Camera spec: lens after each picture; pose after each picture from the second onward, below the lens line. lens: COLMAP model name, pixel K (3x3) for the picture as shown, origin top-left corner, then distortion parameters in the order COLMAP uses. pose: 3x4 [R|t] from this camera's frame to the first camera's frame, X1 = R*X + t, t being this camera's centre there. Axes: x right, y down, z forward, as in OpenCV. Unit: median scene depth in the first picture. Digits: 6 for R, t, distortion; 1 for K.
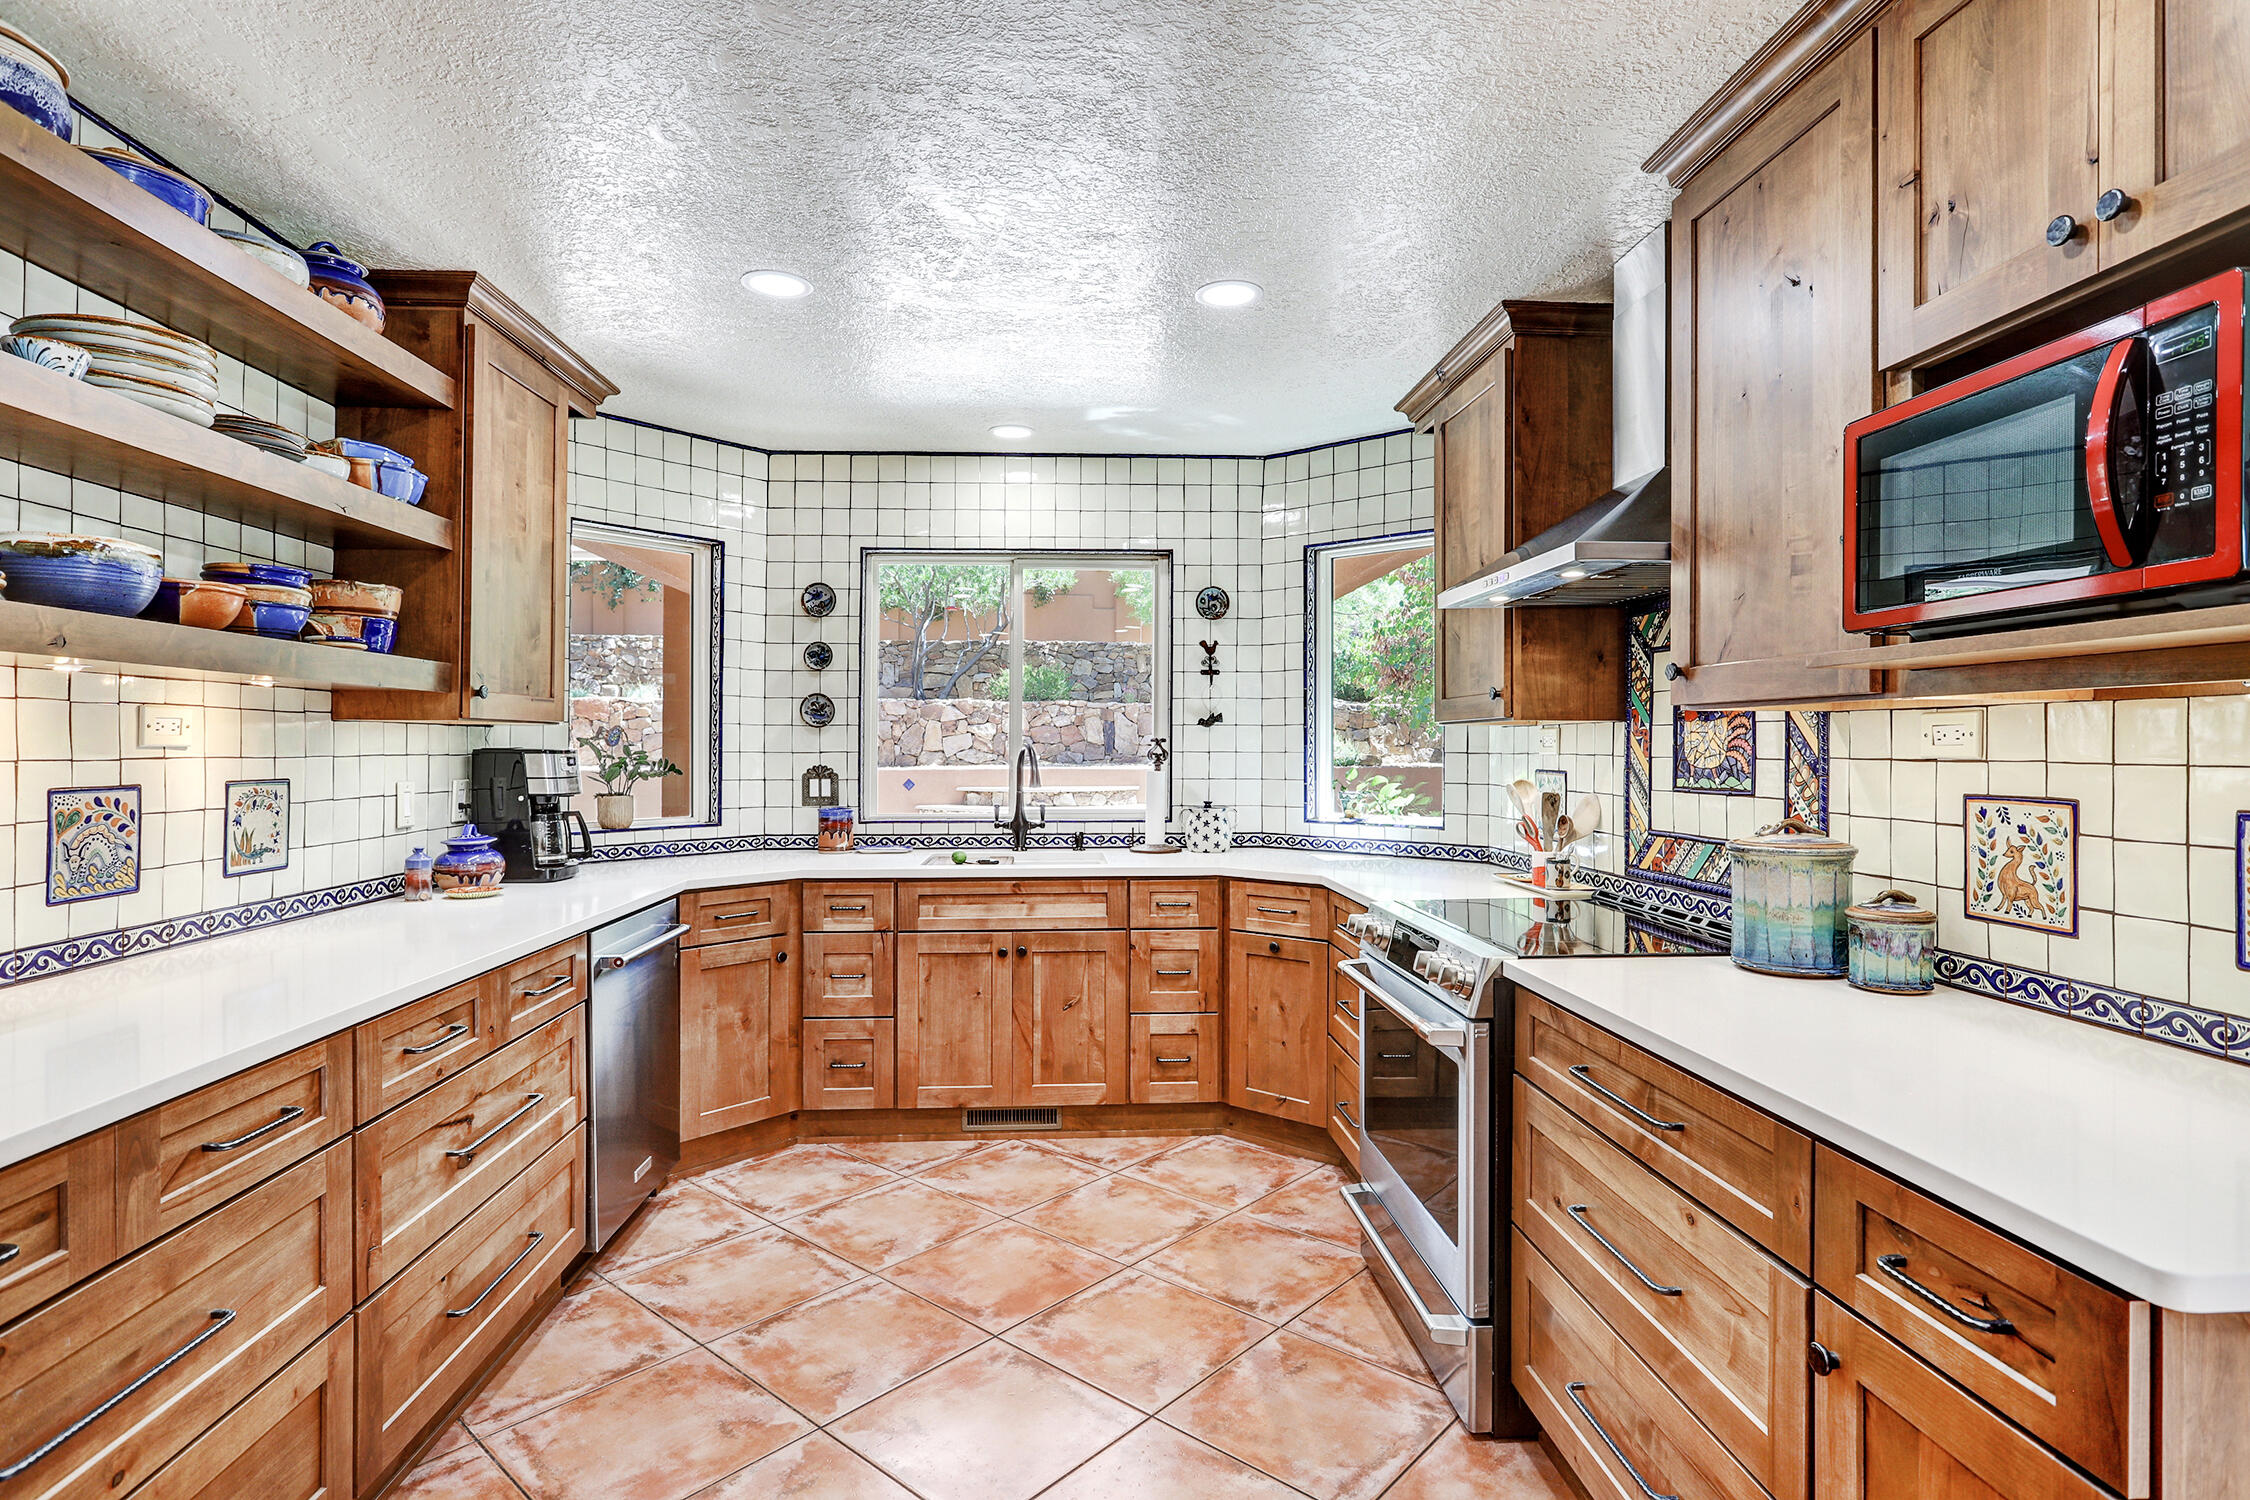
lens RADIAL K [[1152.1, 0, 1131.4], [0, 1152.1, 740.8], [0, 0, 1]] dist [-0.008836, 0.003784]
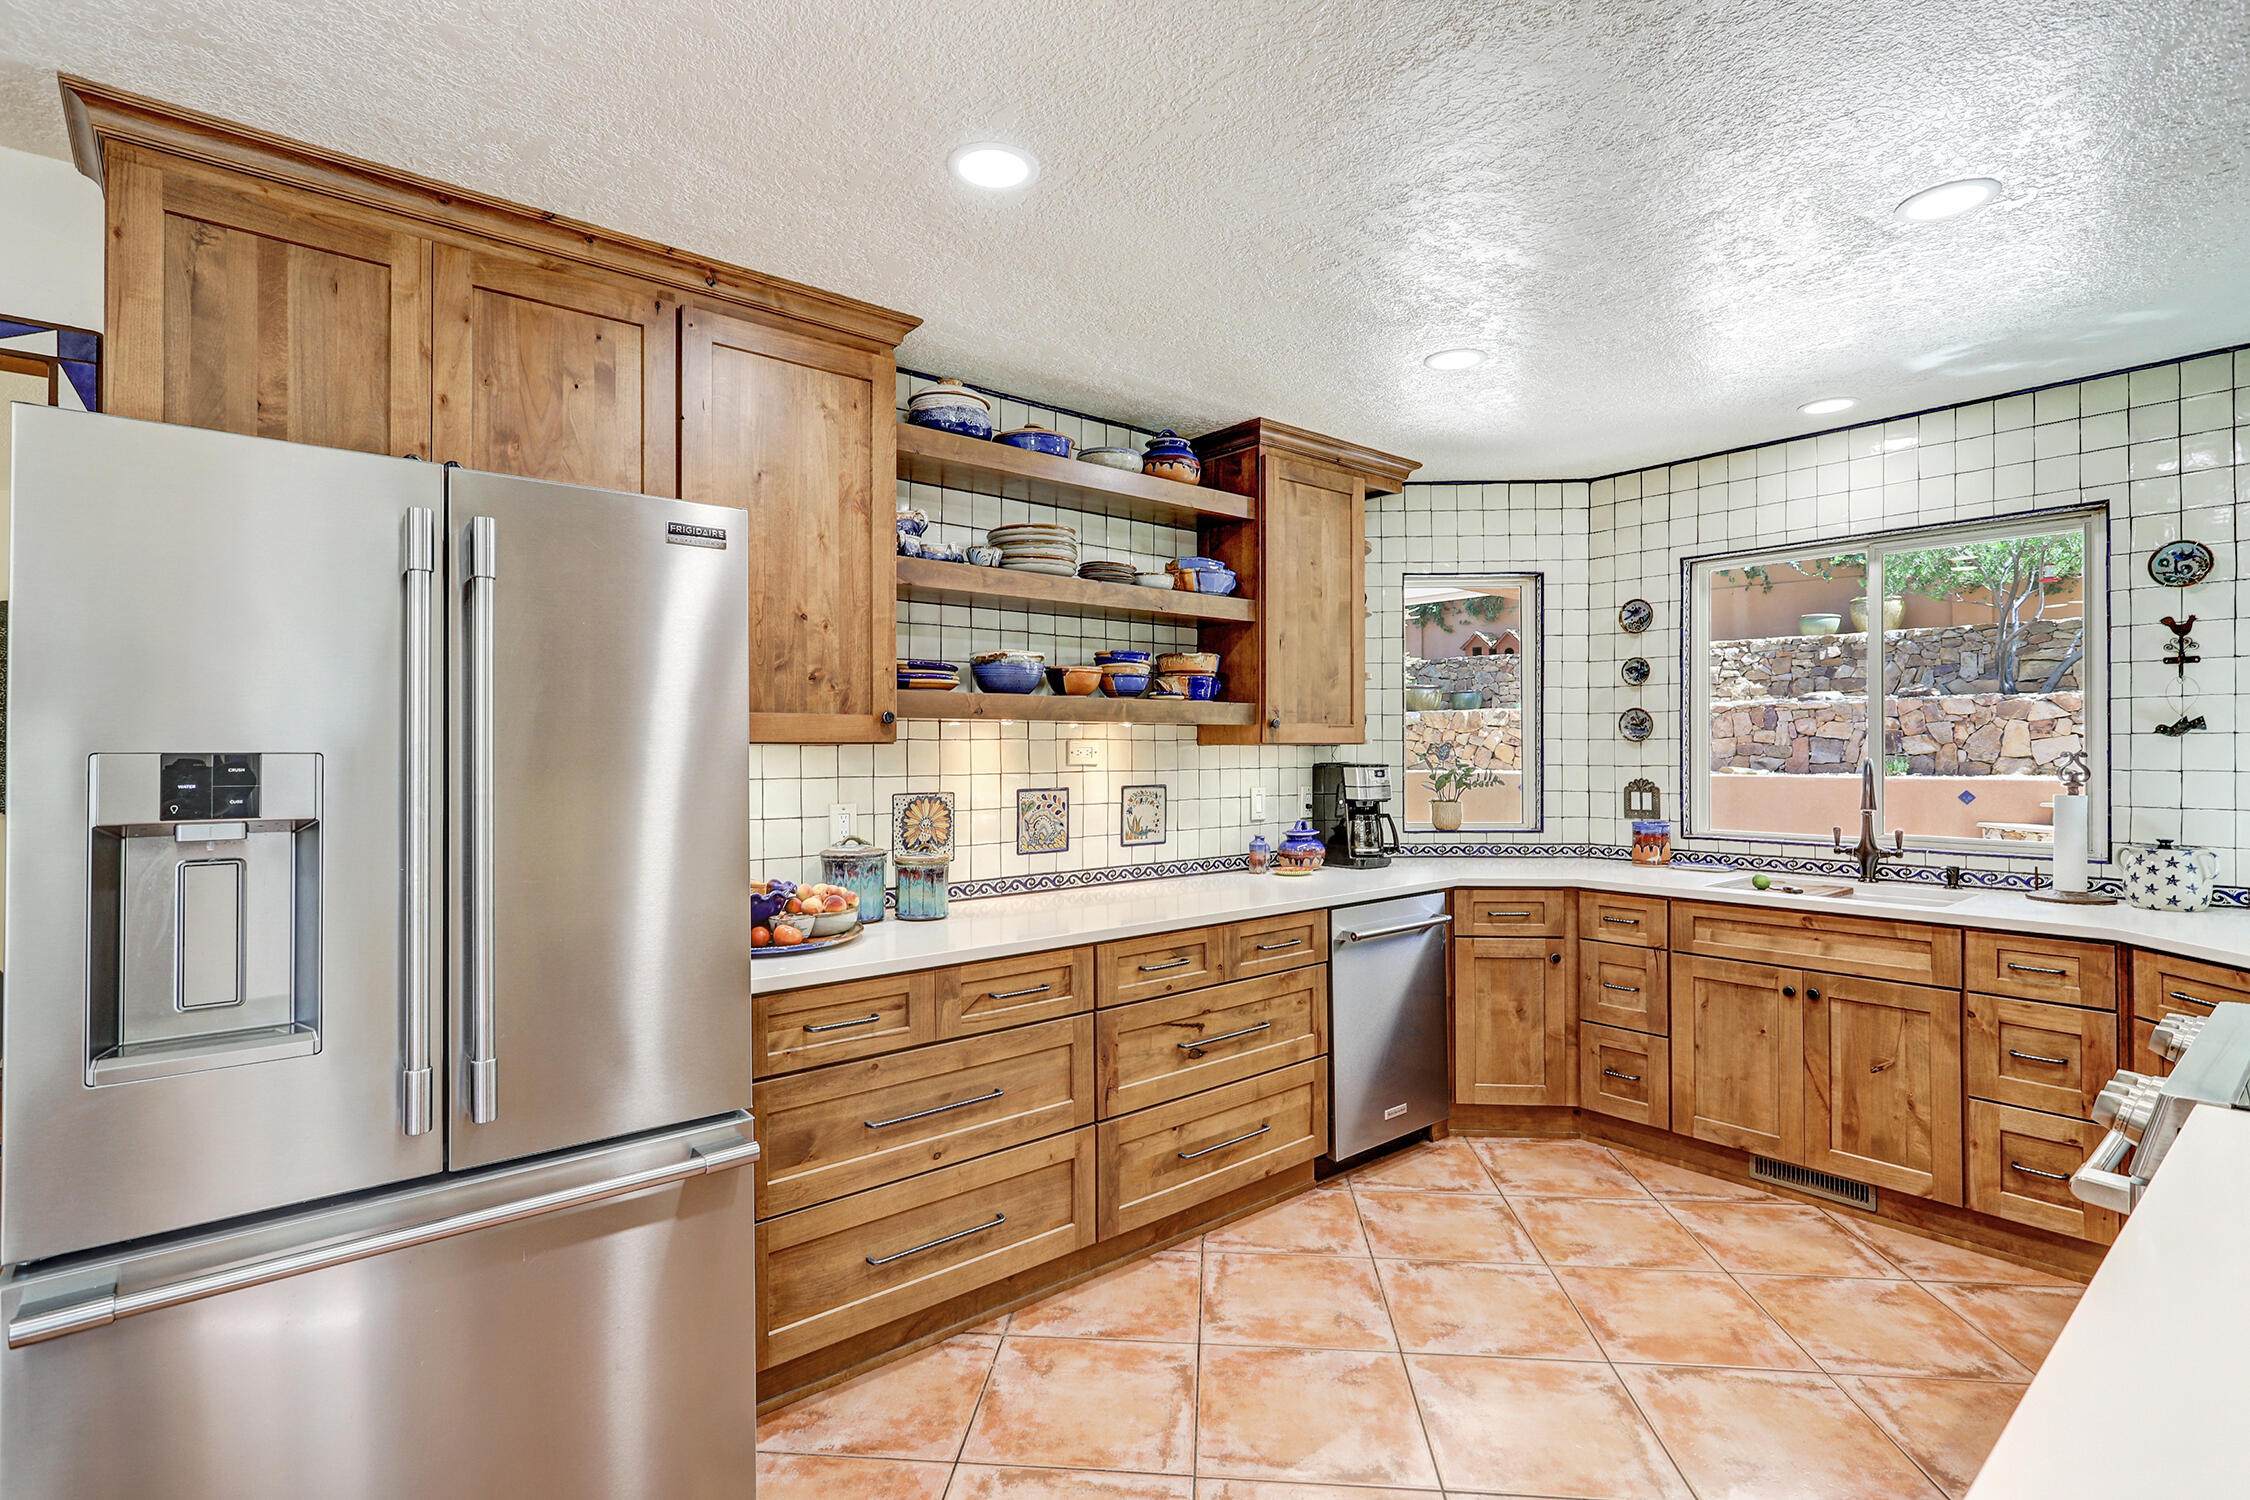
lens RADIAL K [[1096.5, 0, 1102.5], [0, 1096.5, 735.7], [0, 0, 1]] dist [-0.004558, 0.002683]
pose [[0.571908, -0.012198, -0.820227, 0.358832], [0.008078, 0.999925, -0.009238, -0.016574], [0.820278, -0.001343, 0.571963, 0.085396]]
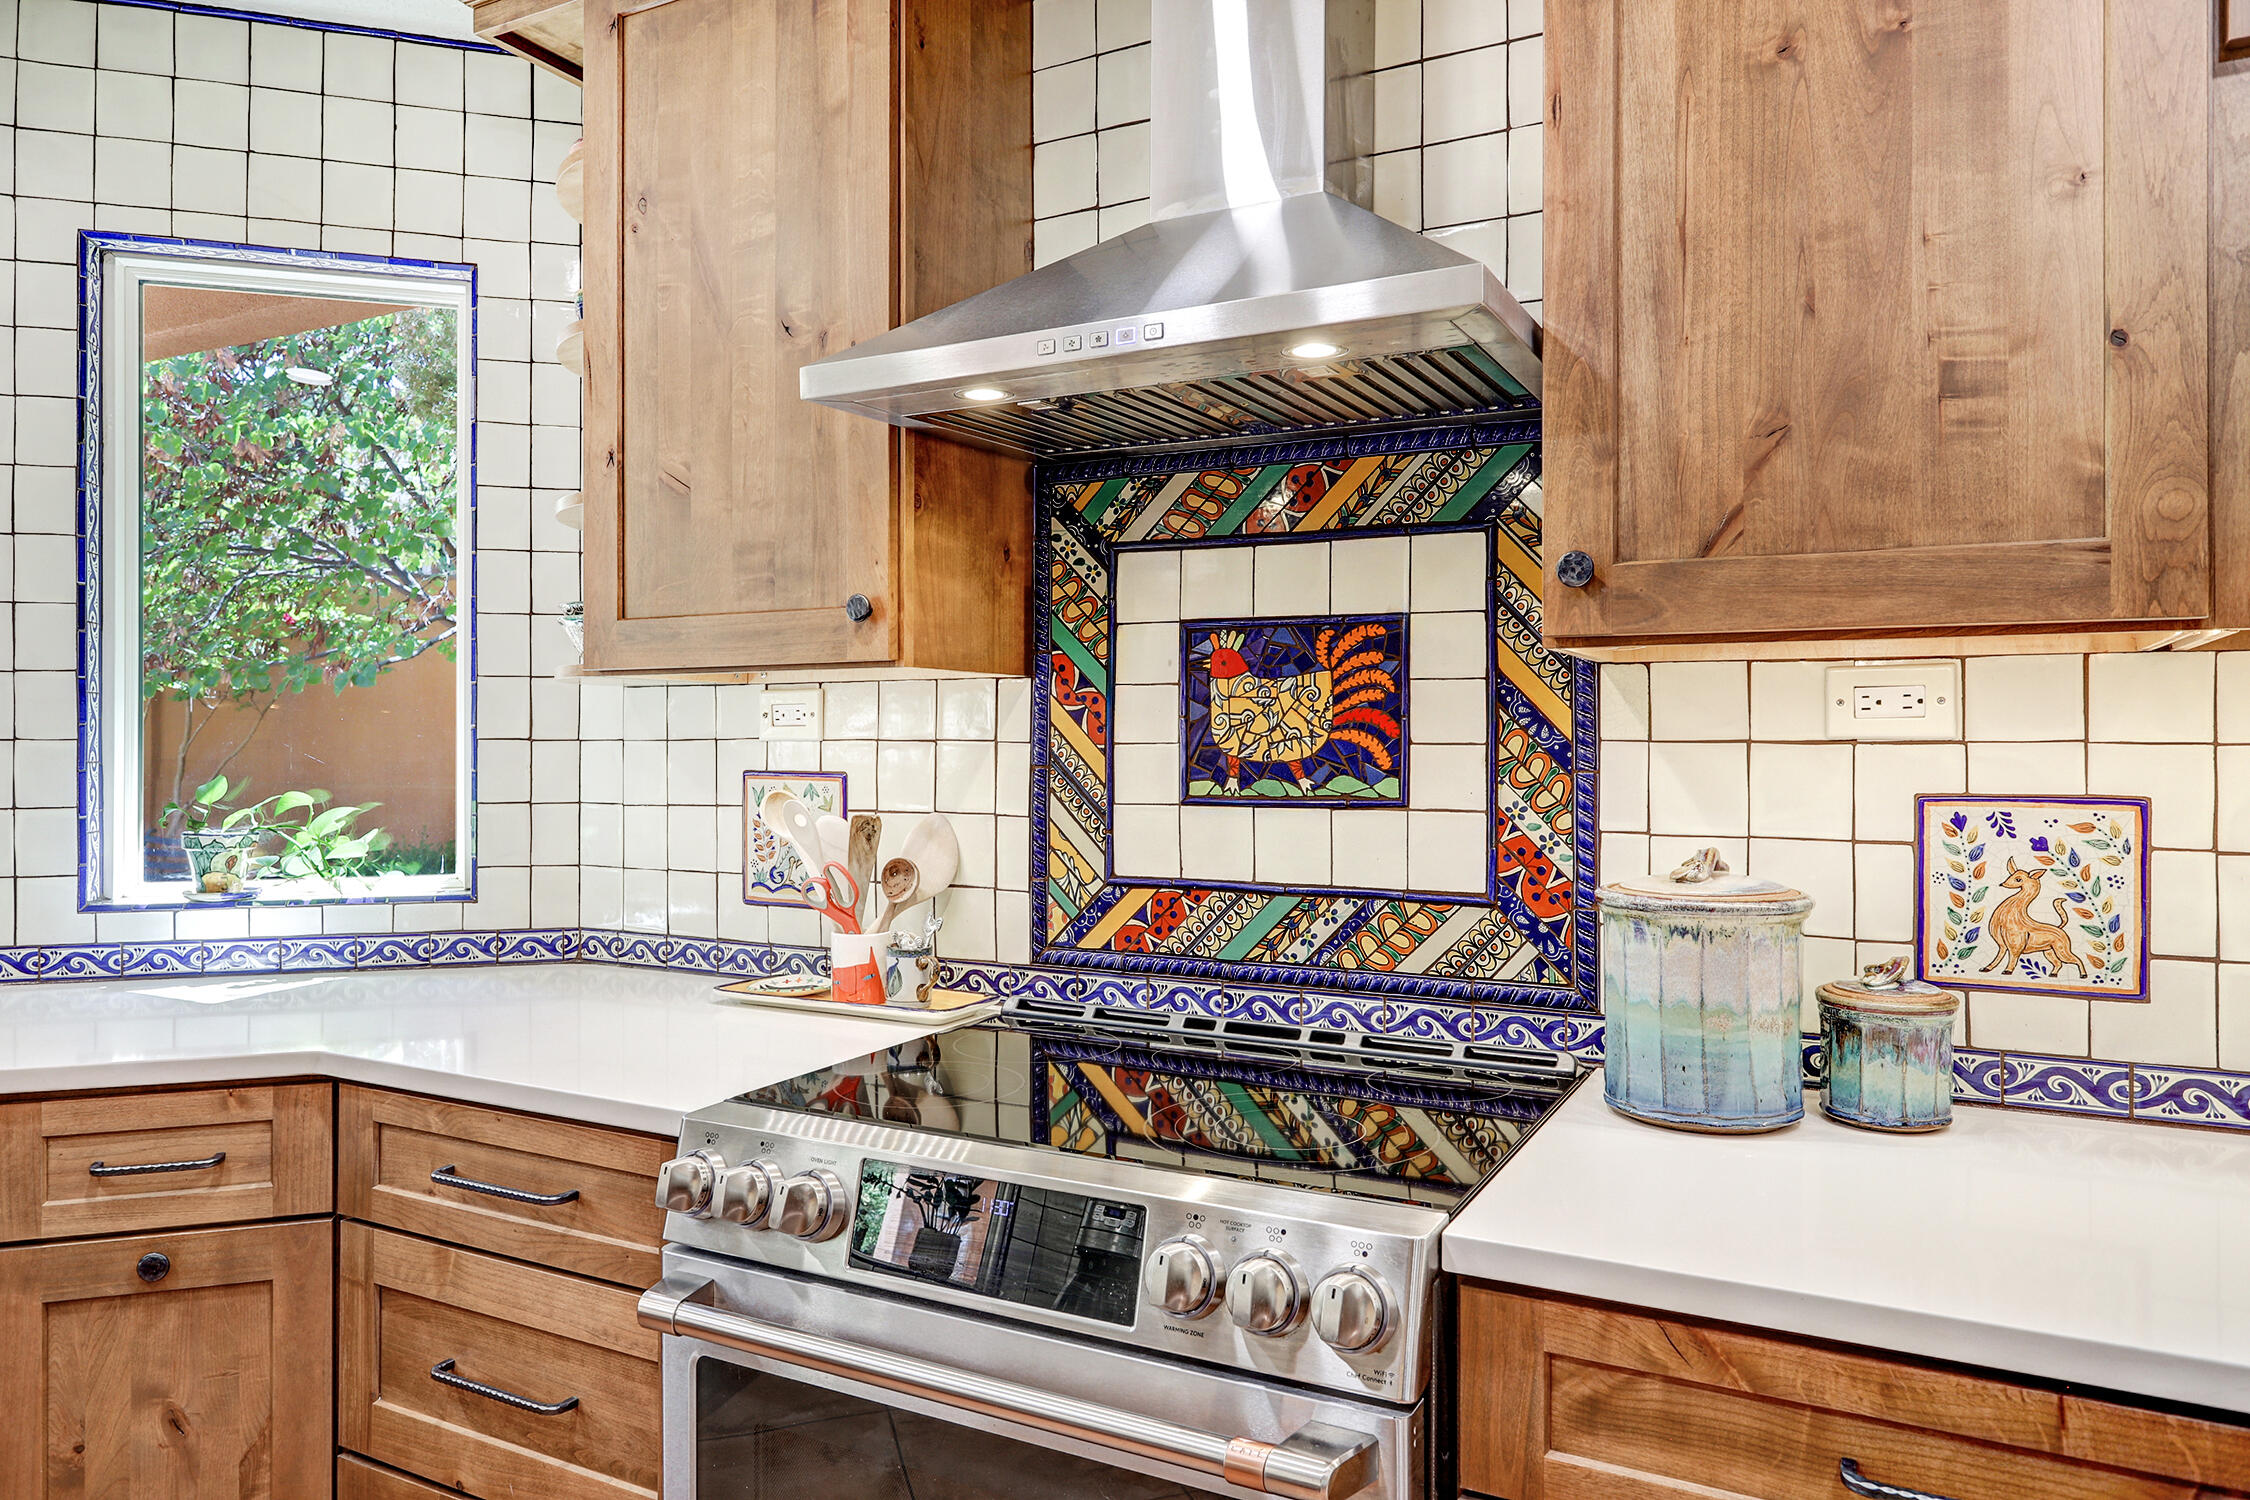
lens RADIAL K [[1493.6, 0, 1112.7], [0, 1493.6, 728.9], [0, 0, 1]] dist [-0.002058, -0.002795]
pose [[0.537520, 0.004565, 0.843238, -0.139953], [-0.003821, 0.999988, -0.002978, 0.009302], [-0.843242, -0.001621, 0.537532, 0.596148]]
